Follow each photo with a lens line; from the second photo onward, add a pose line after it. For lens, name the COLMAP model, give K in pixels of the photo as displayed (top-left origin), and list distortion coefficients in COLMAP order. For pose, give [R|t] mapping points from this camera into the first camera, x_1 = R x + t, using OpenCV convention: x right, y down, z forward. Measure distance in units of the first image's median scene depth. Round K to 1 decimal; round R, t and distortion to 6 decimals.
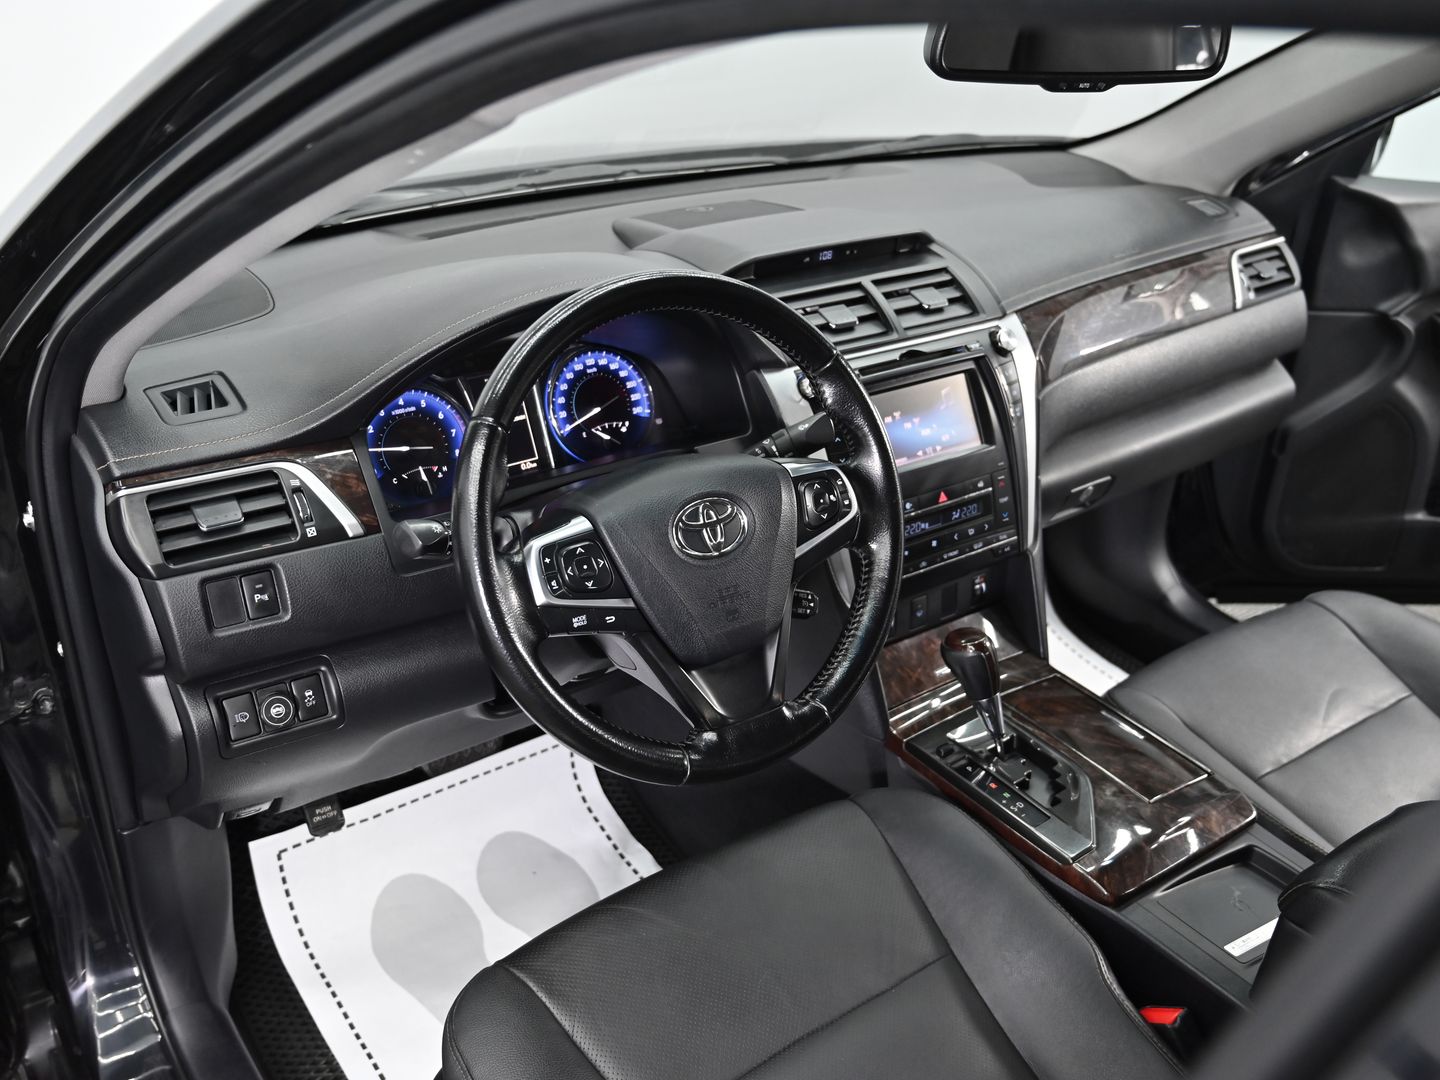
lens RADIAL K [[1283.6, 0, 720.0], [0, 1283.6, 540.0], [0, 0, 1]] dist [-0.041529, -0.001505]
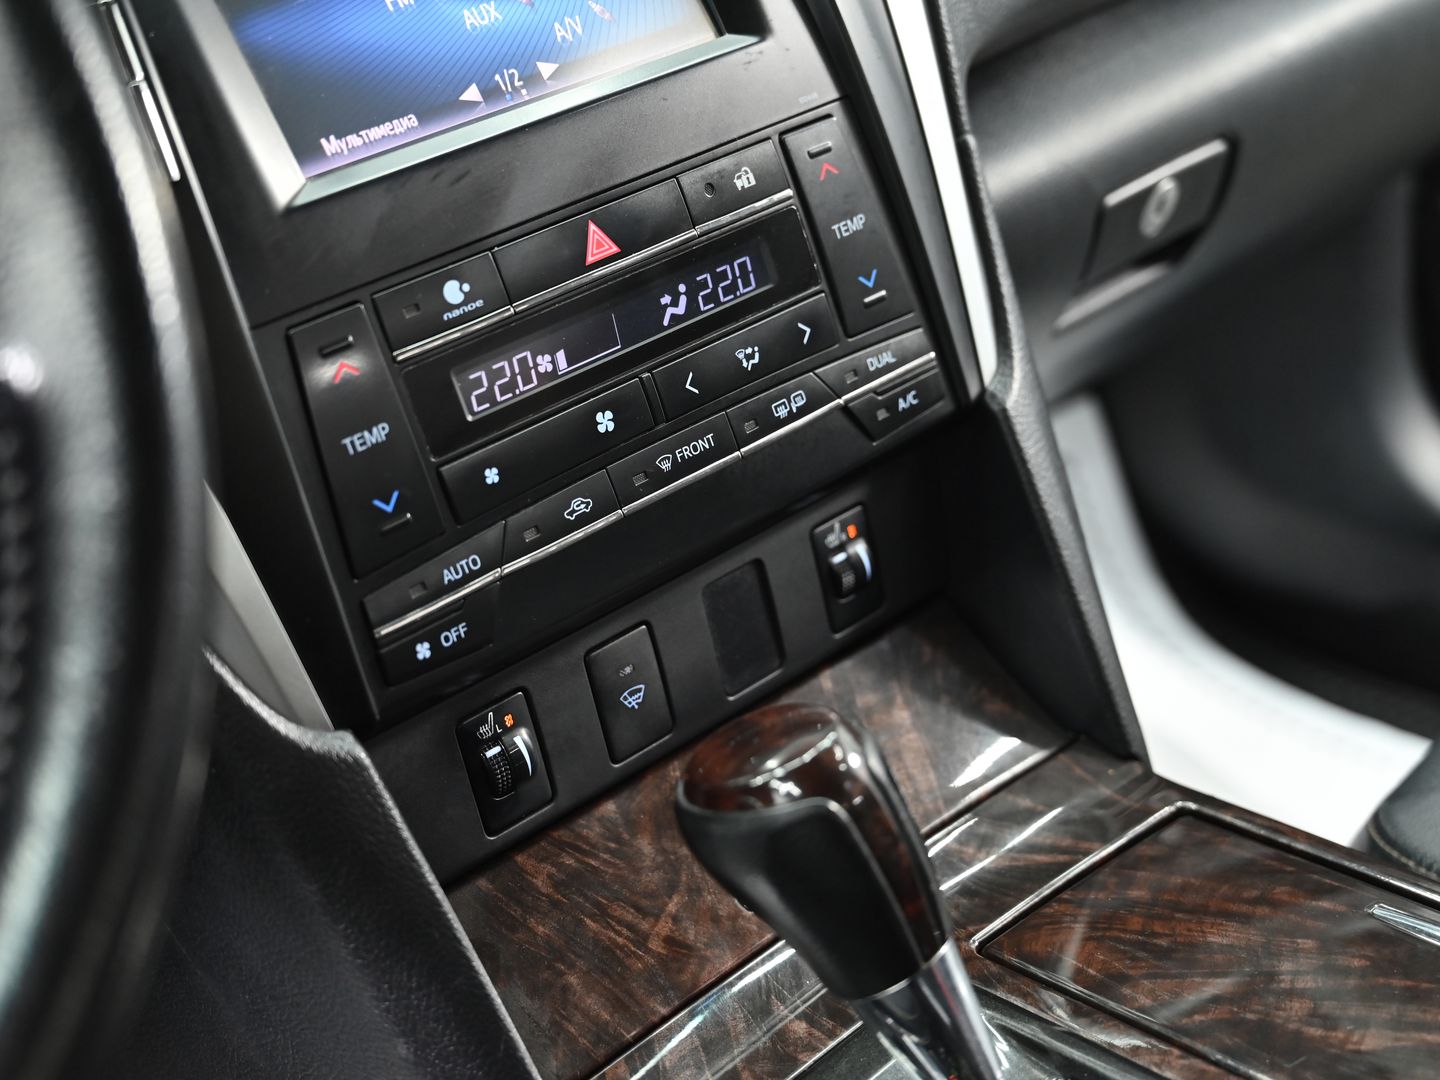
lens RADIAL K [[2340.6, 0, 720.0], [0, 2340.6, 540.0], [0, 0, 1]] dist [-0.014734, -0.053829]
pose [[0.974453, -0.217222, 0.057059, 0.177891], [0.219525, 0.974877, -0.037721, 0.055780], [-0.047431, 0.049283, 0.997658, 0.592395]]
